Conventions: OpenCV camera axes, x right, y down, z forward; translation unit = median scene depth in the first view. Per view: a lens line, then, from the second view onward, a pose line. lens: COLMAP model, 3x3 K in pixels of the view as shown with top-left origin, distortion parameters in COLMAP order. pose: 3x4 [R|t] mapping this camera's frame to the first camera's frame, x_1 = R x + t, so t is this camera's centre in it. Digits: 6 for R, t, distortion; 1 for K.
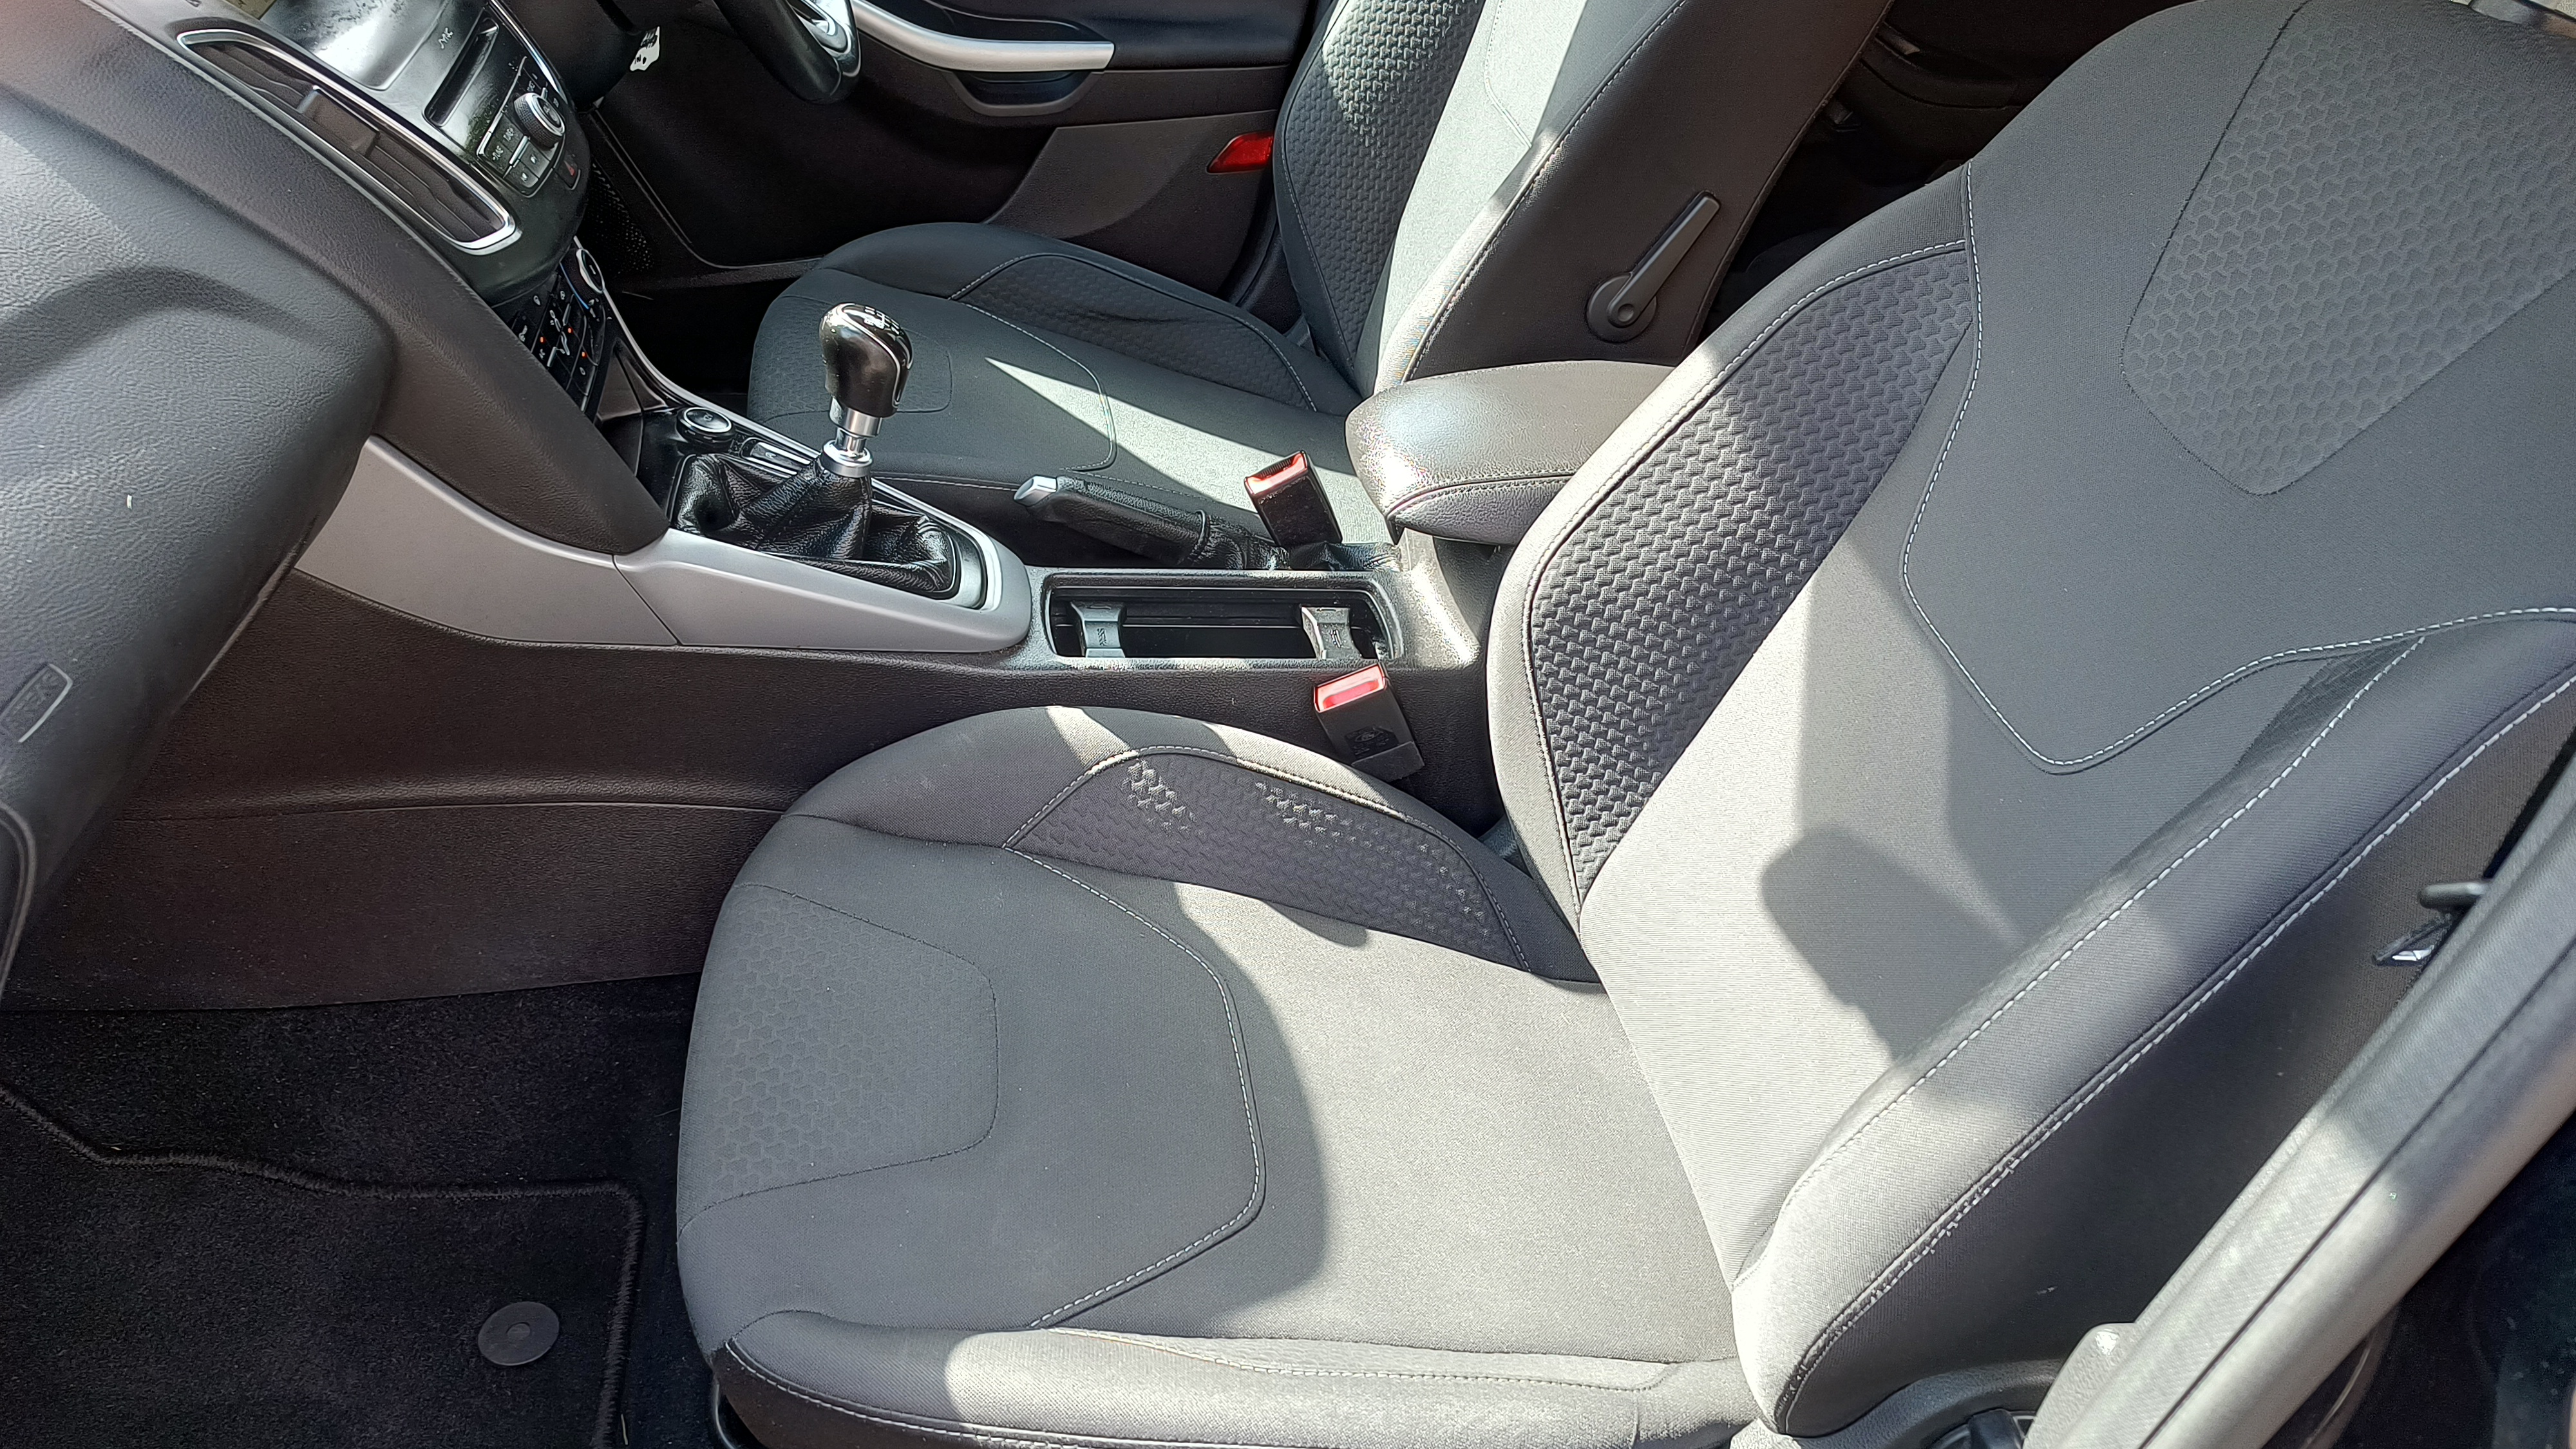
lens RADIAL K [[1846.5, 0, 1279.4], [0, 1846.5, 753.4], [0, 0, 1]] dist [0.074476, -0.119518]
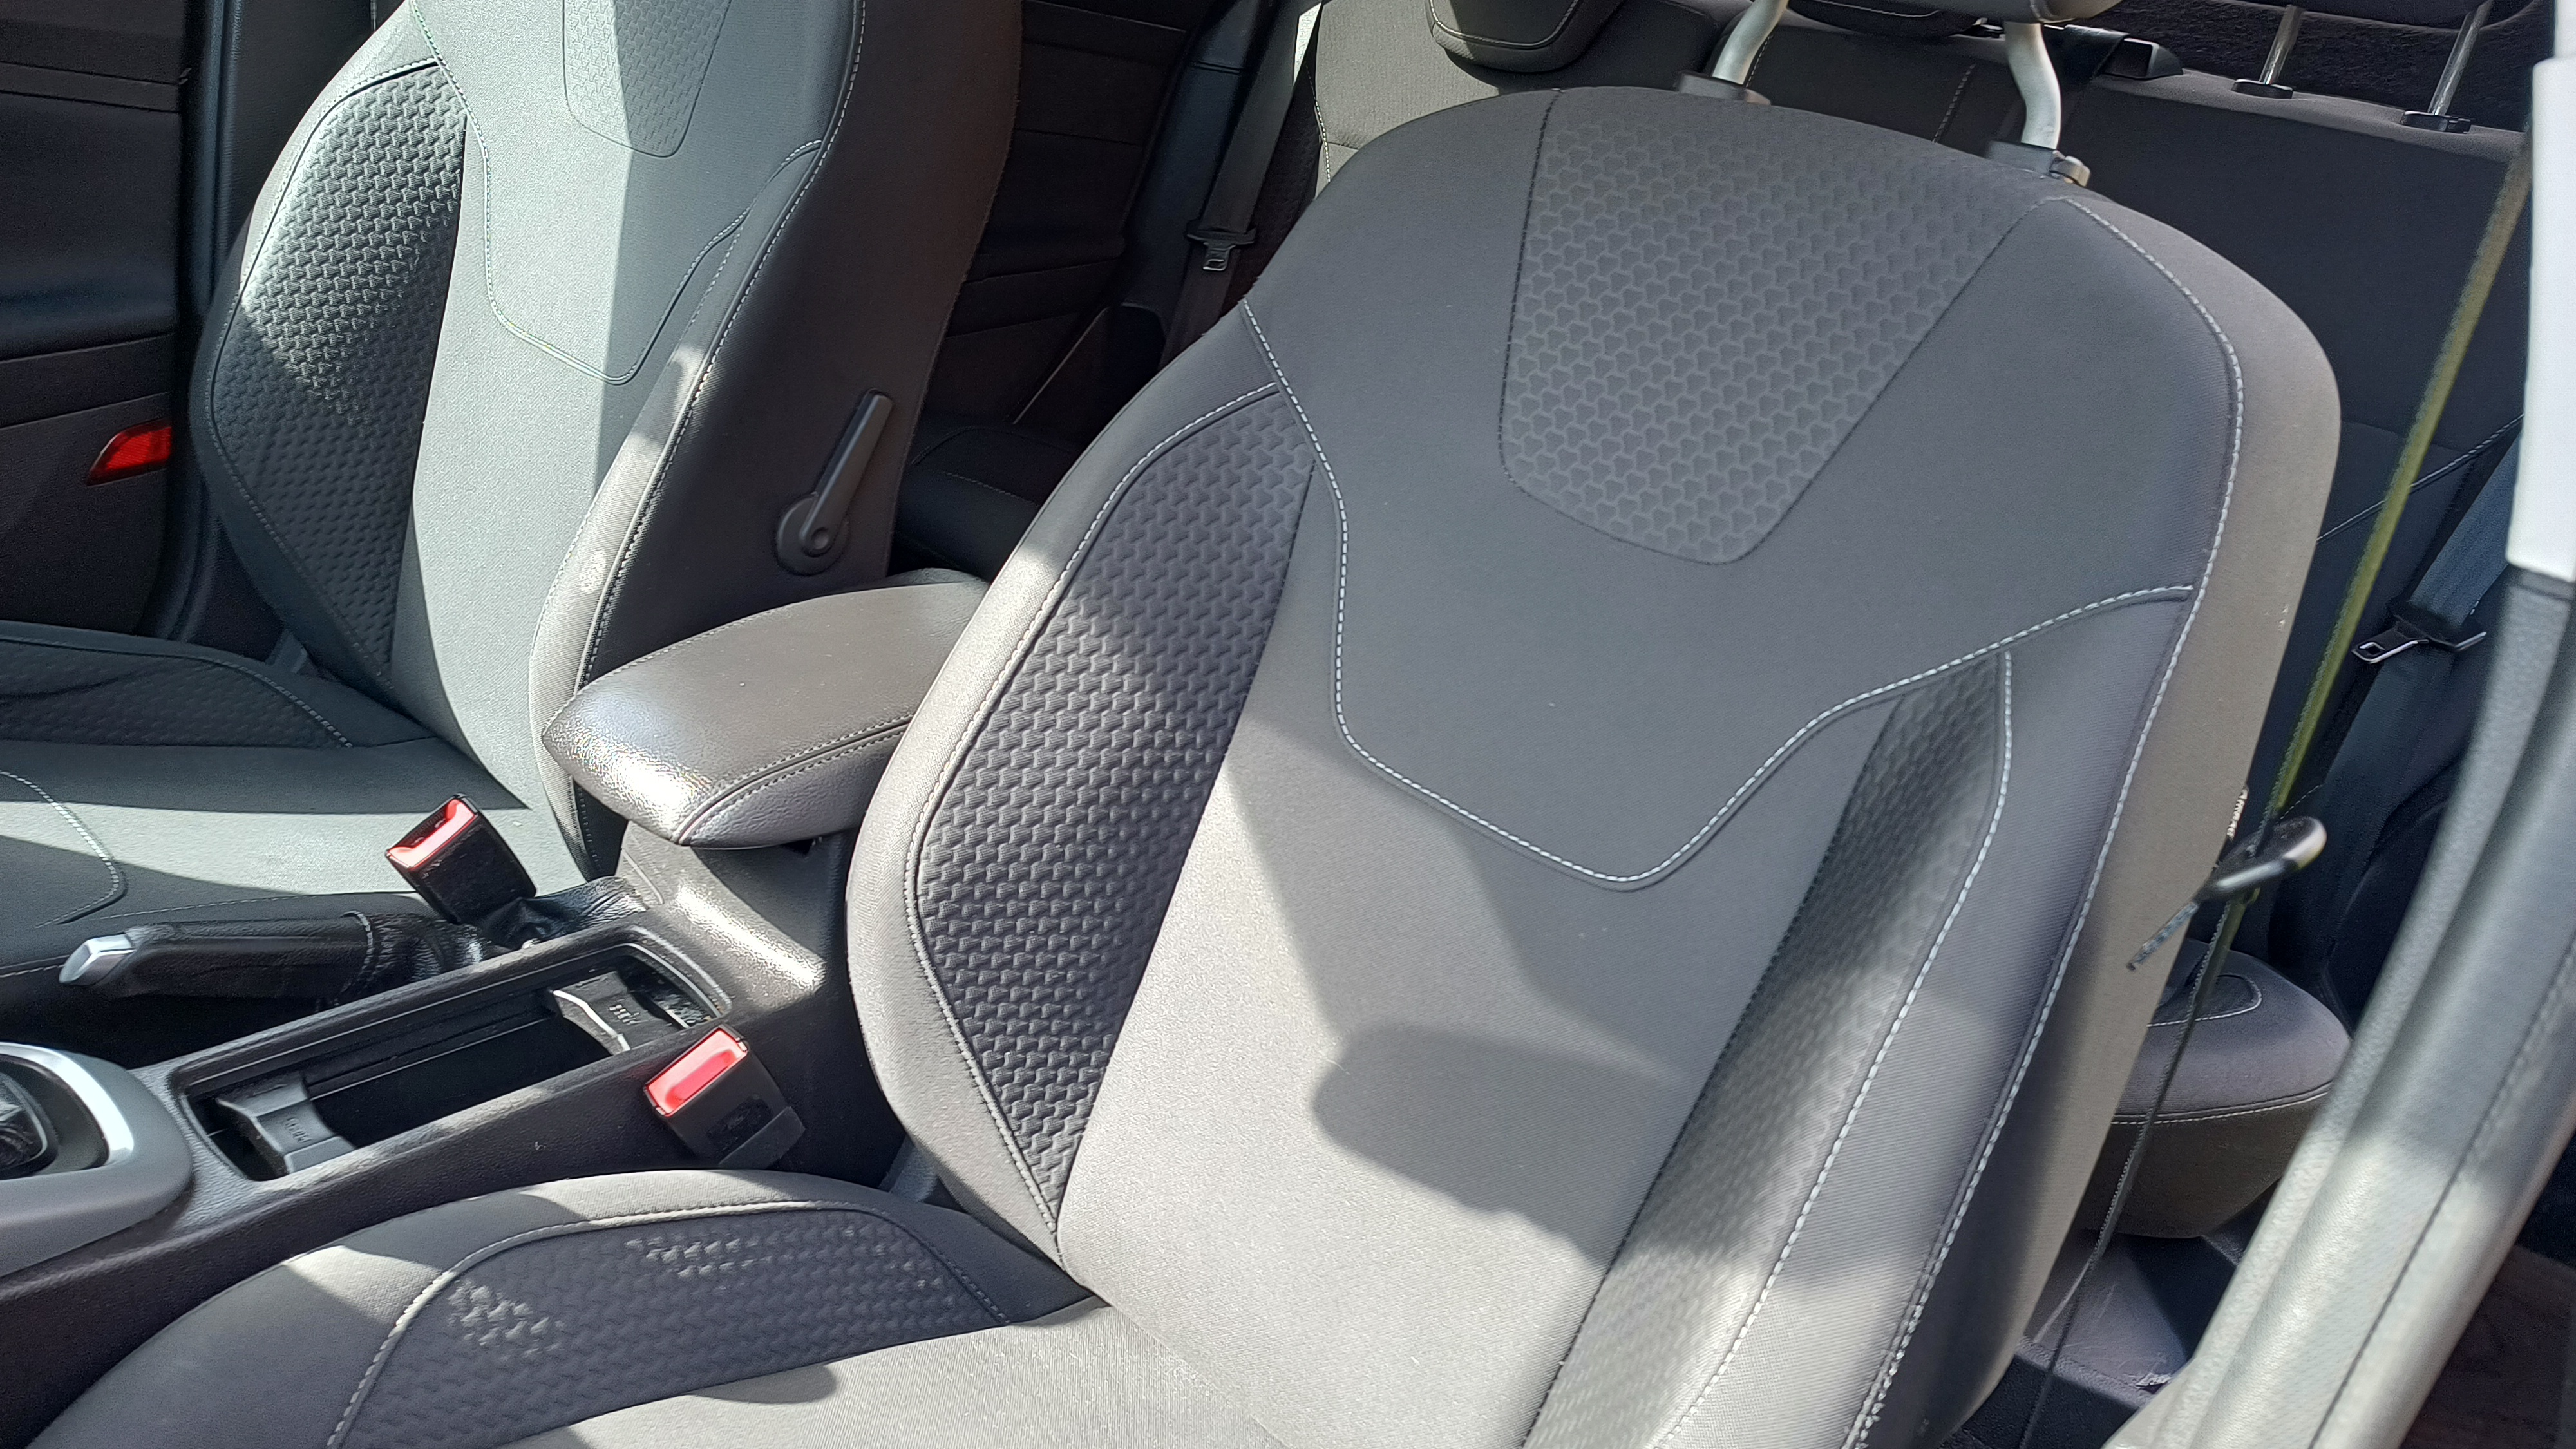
lens RADIAL K [[1846.5, 0, 1279.4], [0, 1846.5, 753.4], [0, 0, 1]] dist [0.074476, -0.119518]
pose [[0.786787, -0.261868, 0.558920, -0.168312], [0.321262, 0.946951, -0.008569, -0.076463], [-0.527027, 0.186302, 0.829177, 0.221871]]
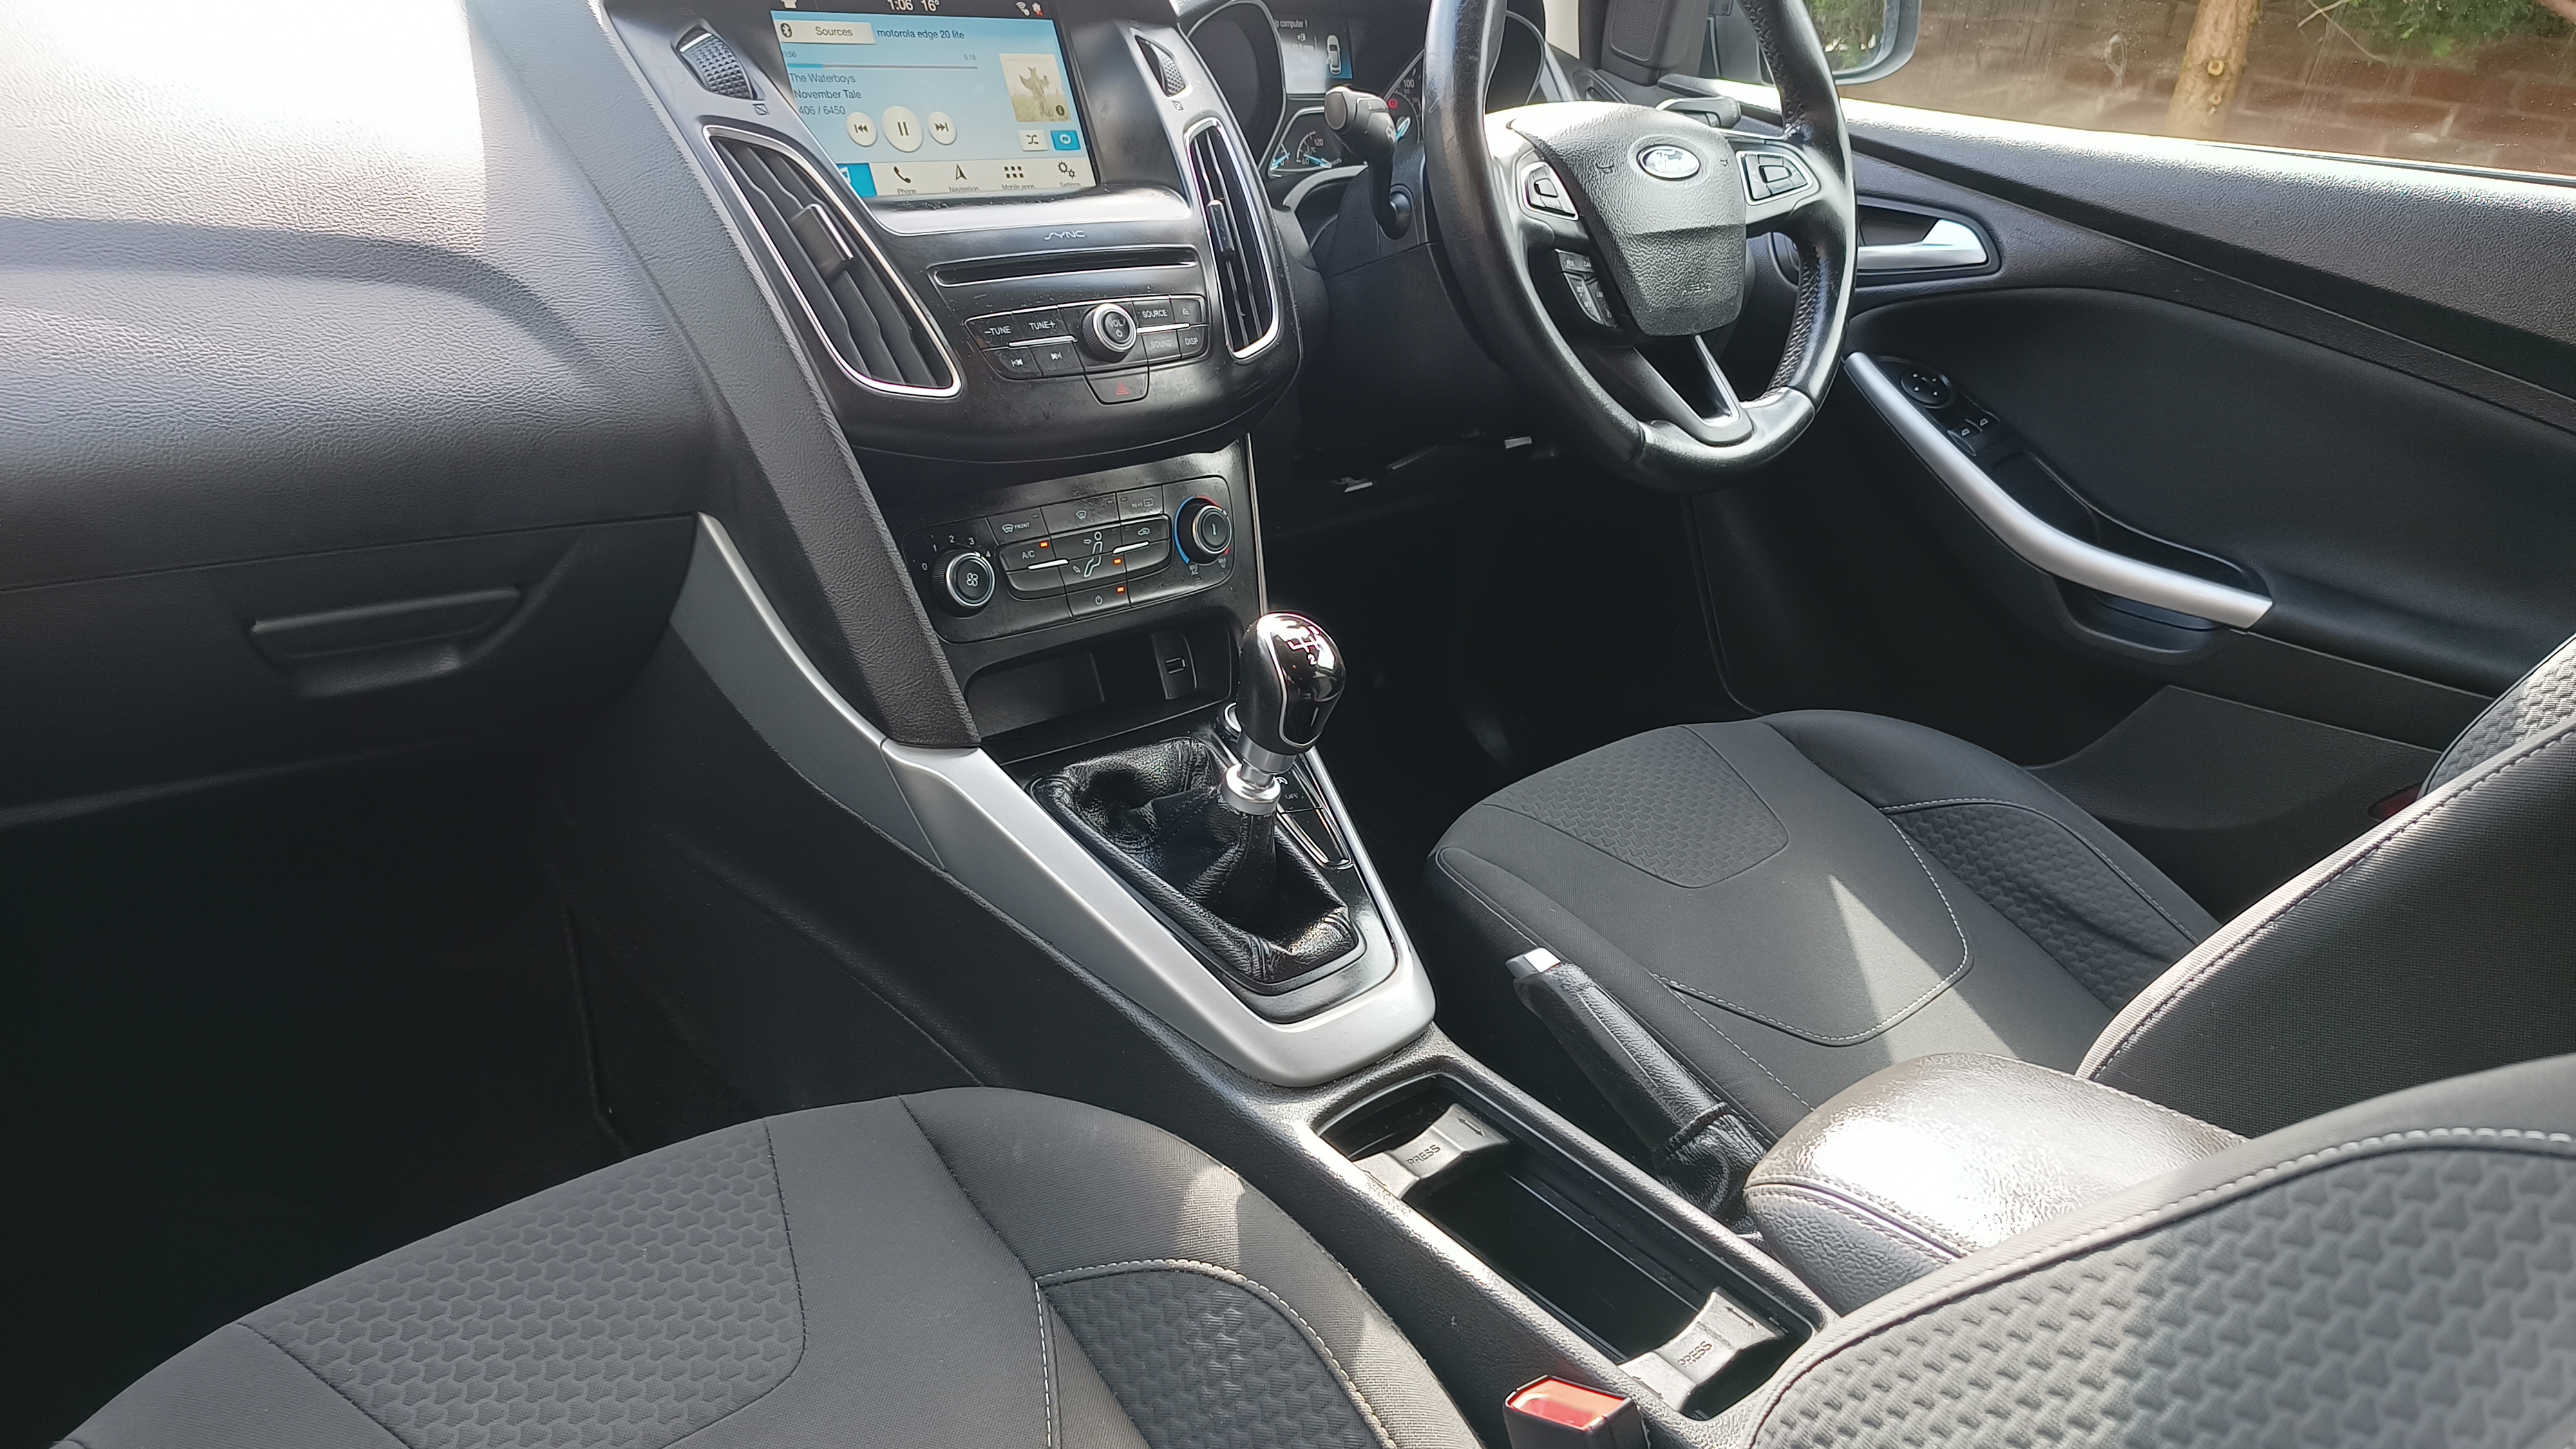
lens RADIAL K [[1846.5, 0, 1279.4], [0, 1846.5, 753.4], [0, 0, 1]] dist [0.074476, -0.119518]
pose [[0.577291, 0.333258, -0.745436, 0.377913], [-0.533920, 0.844776, -0.035817, -0.147123], [0.617790, 0.418680, 0.665615, 0.448508]]
